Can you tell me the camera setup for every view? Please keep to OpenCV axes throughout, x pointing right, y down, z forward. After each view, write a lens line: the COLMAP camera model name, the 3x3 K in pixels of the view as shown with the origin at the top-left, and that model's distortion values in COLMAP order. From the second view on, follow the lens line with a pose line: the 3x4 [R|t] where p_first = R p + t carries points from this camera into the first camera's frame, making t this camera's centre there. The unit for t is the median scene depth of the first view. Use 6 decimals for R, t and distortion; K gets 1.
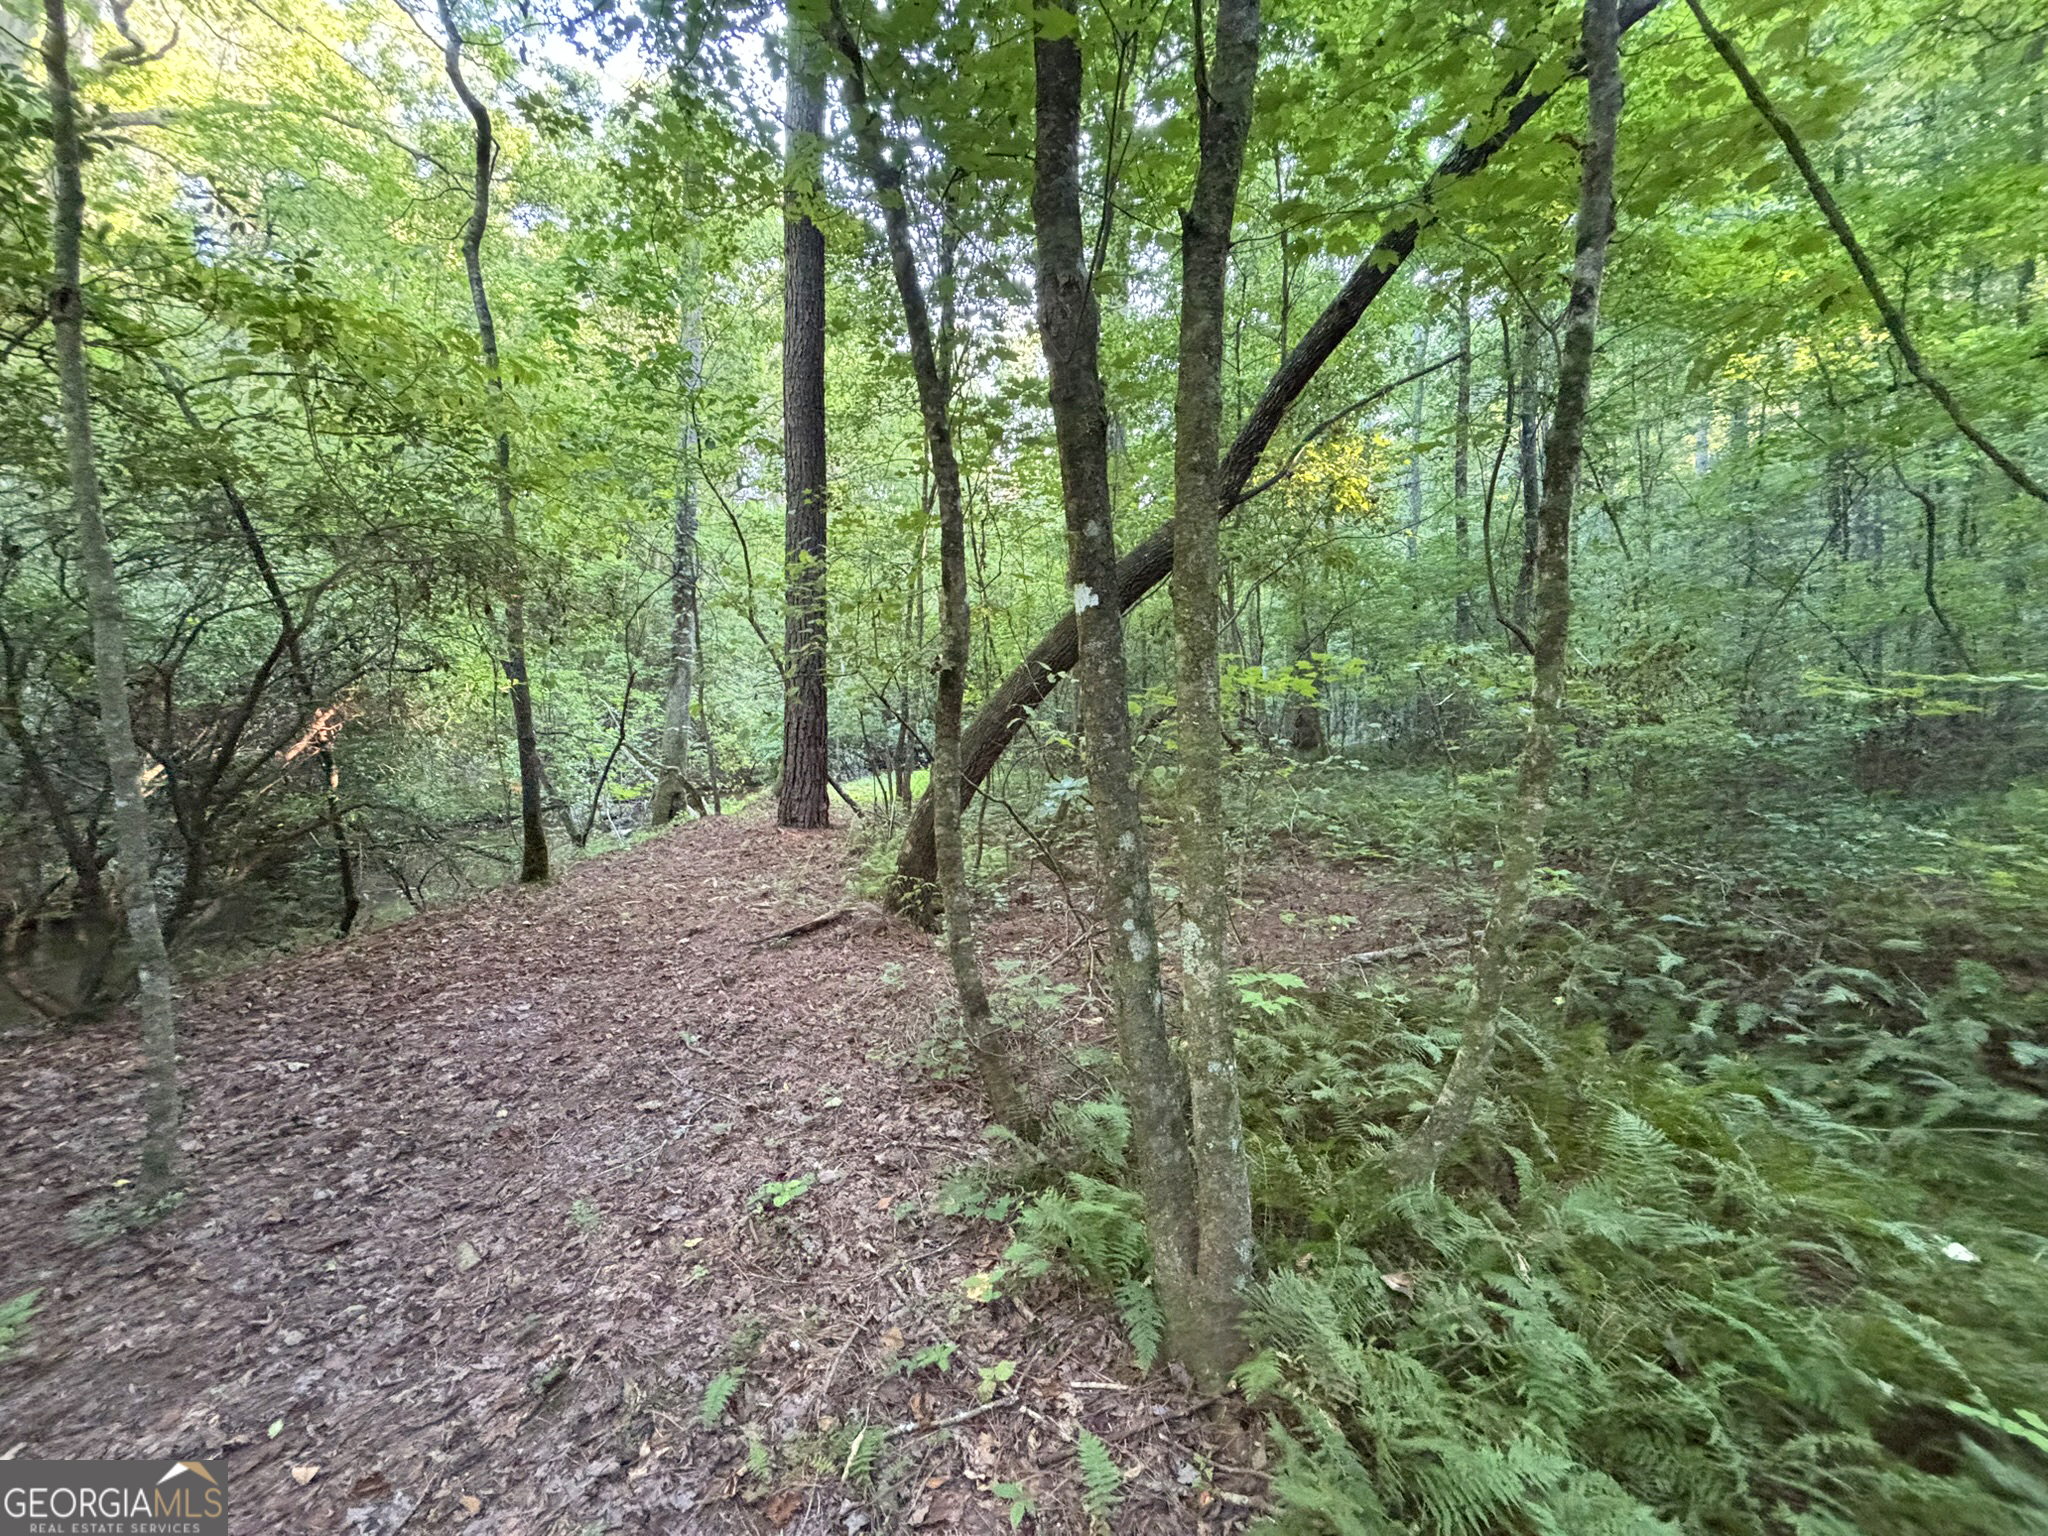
lens RADIAL K [[829.9, 0, 1015.3], [0, 829.9, 763.8], [0, 0, 1]] dist [0.000323, 0.000386]
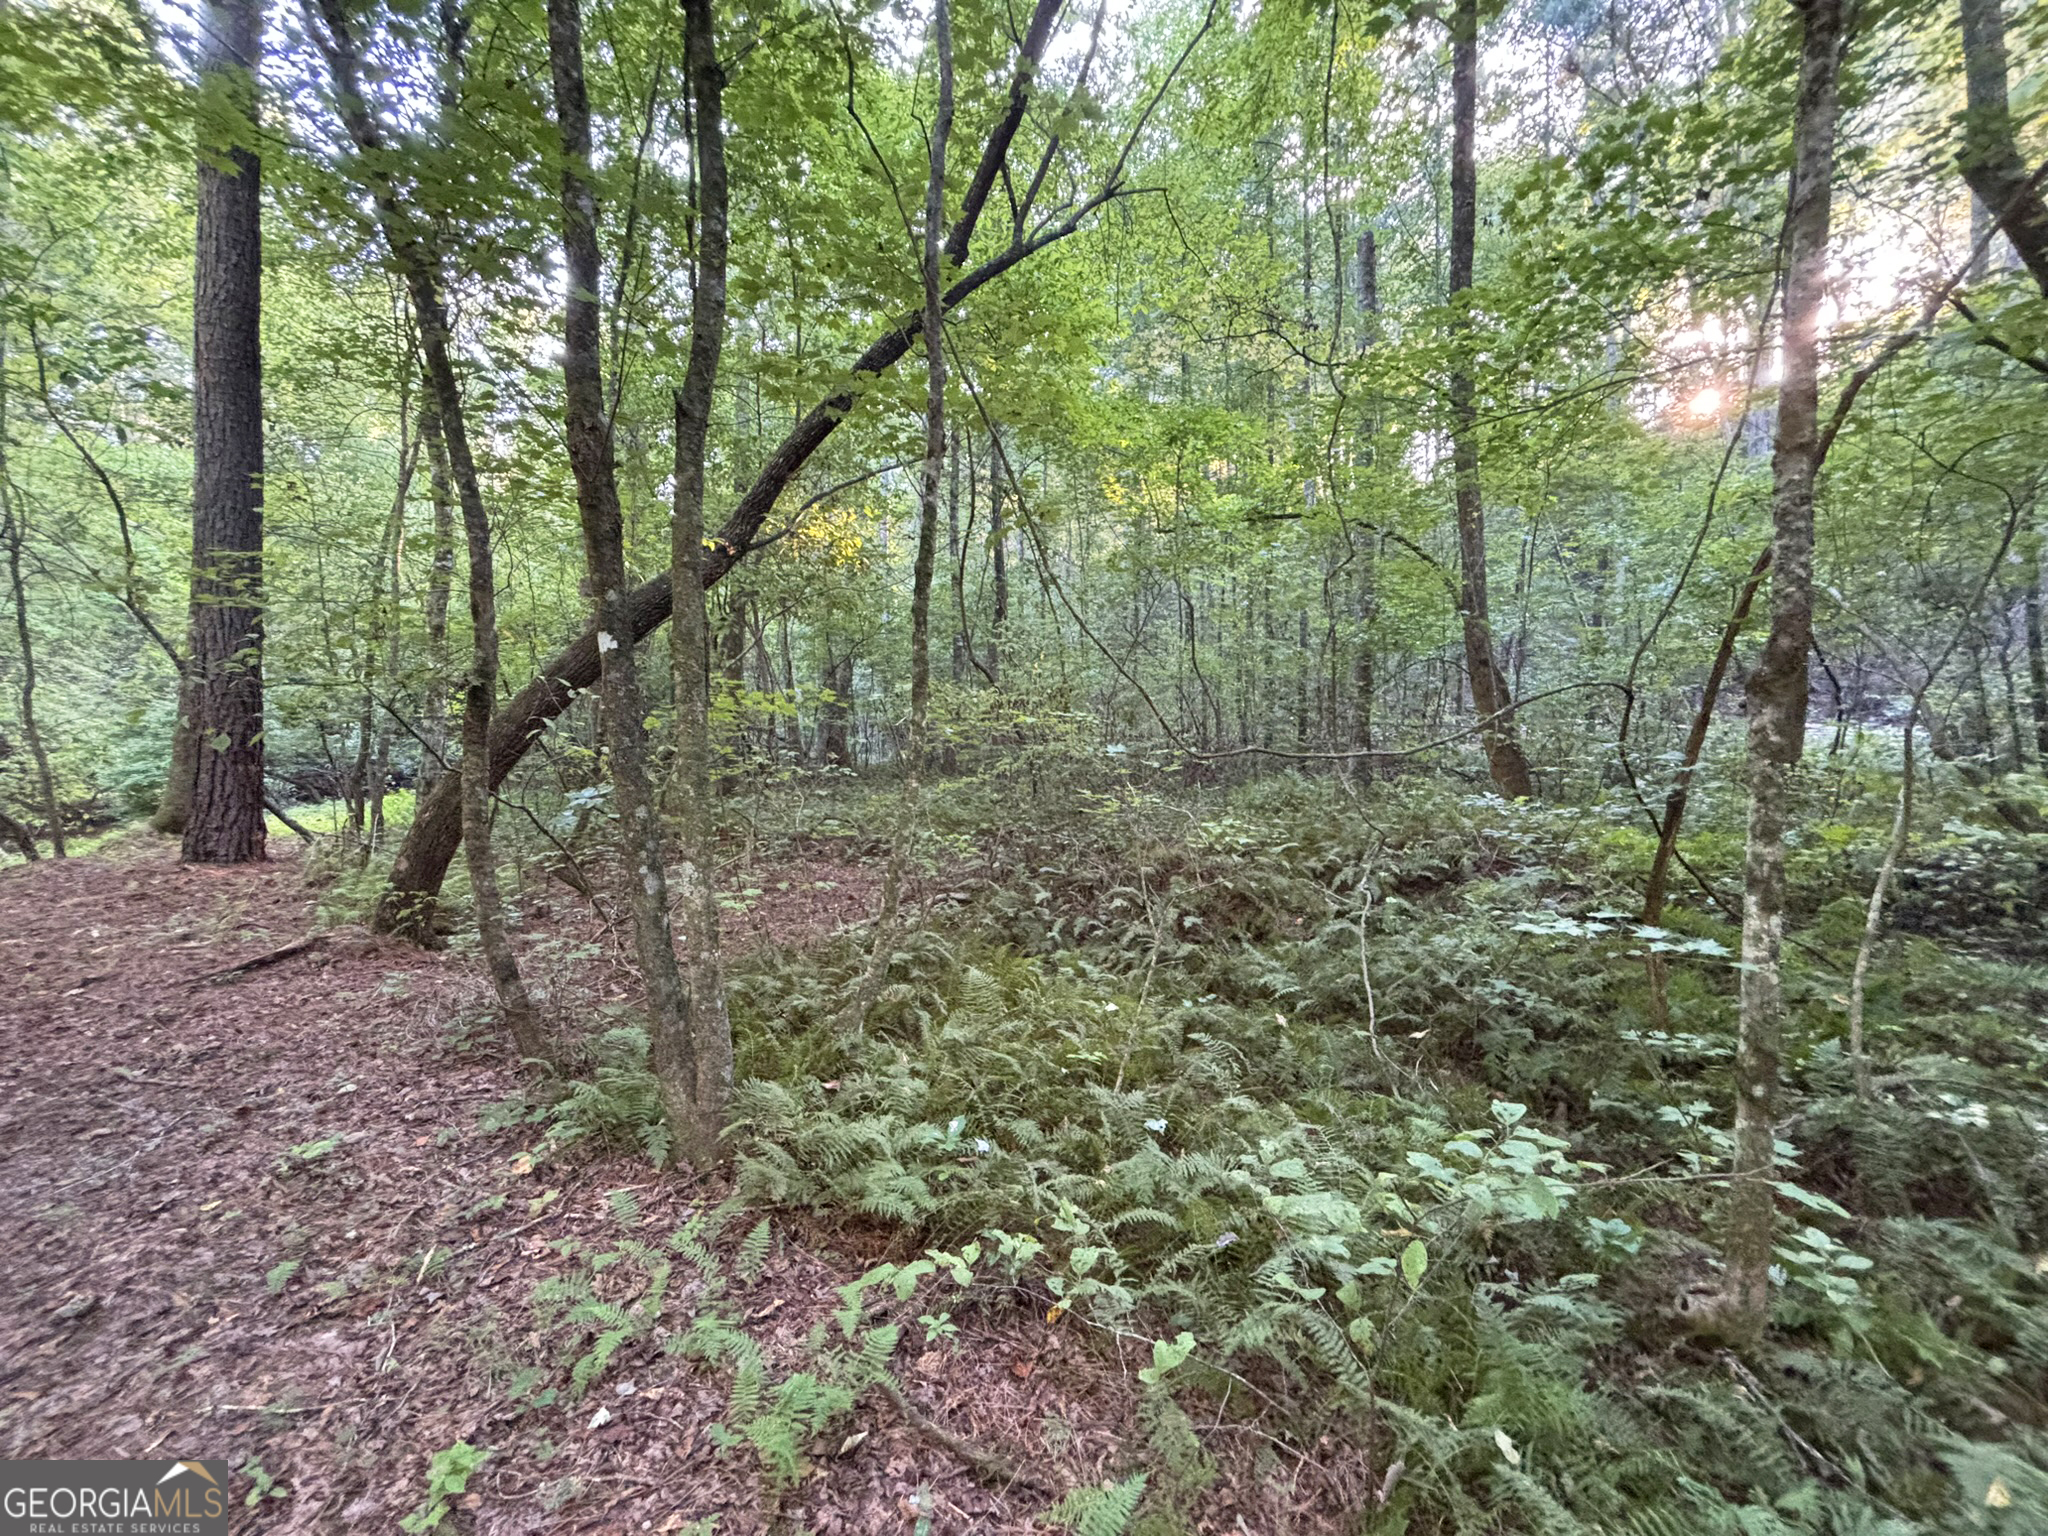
lens RADIAL K [[829.9, 0, 1022.9], [0, 829.9, 763.8], [0, 0, 1]] dist [0.000323, 0.000386]
pose [[0.852412, -0.009420, 0.522785, -0.029859], [0.021285, 0.999634, -0.016692, 0.025793], [-0.522437, 0.025356, 0.852301, -0.320633]]
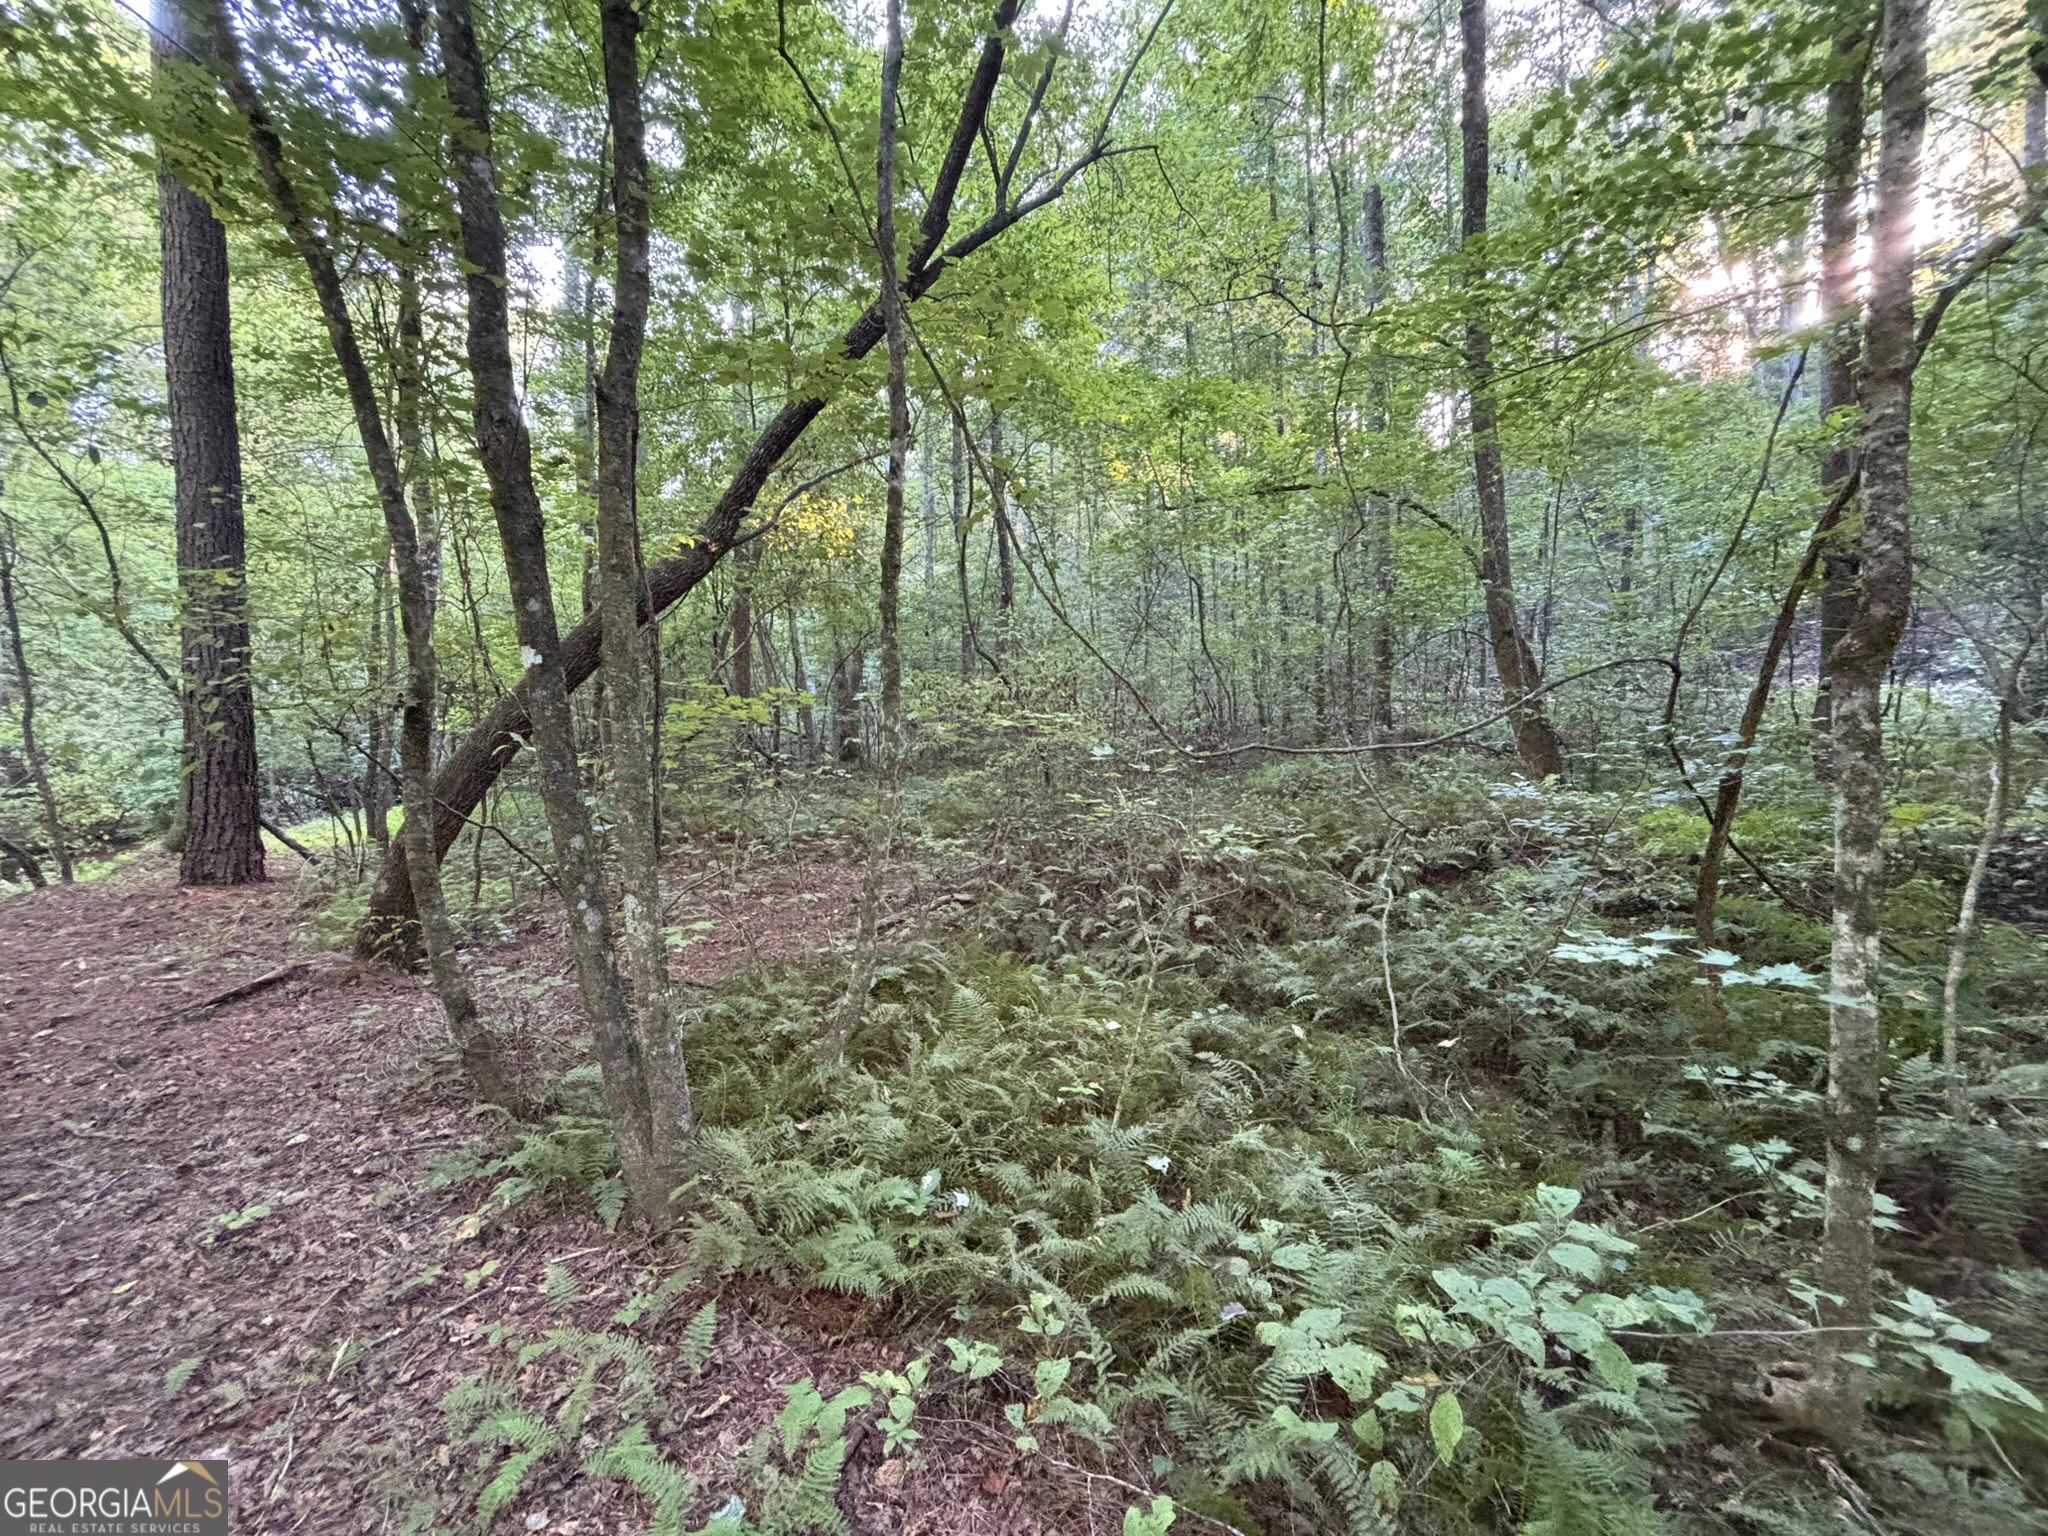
lens RADIAL K [[829.9, 0, 1021.5], [0, 829.9, 764.9], [0, 0, 1]] dist [0.000323, 0.000386]
pose [[0.864142, -0.048518, 0.500904, 0.048328], [0.055153, 0.998477, 0.001565, 0.004118], [-0.500217, 0.026274, 0.865501, -0.273744]]
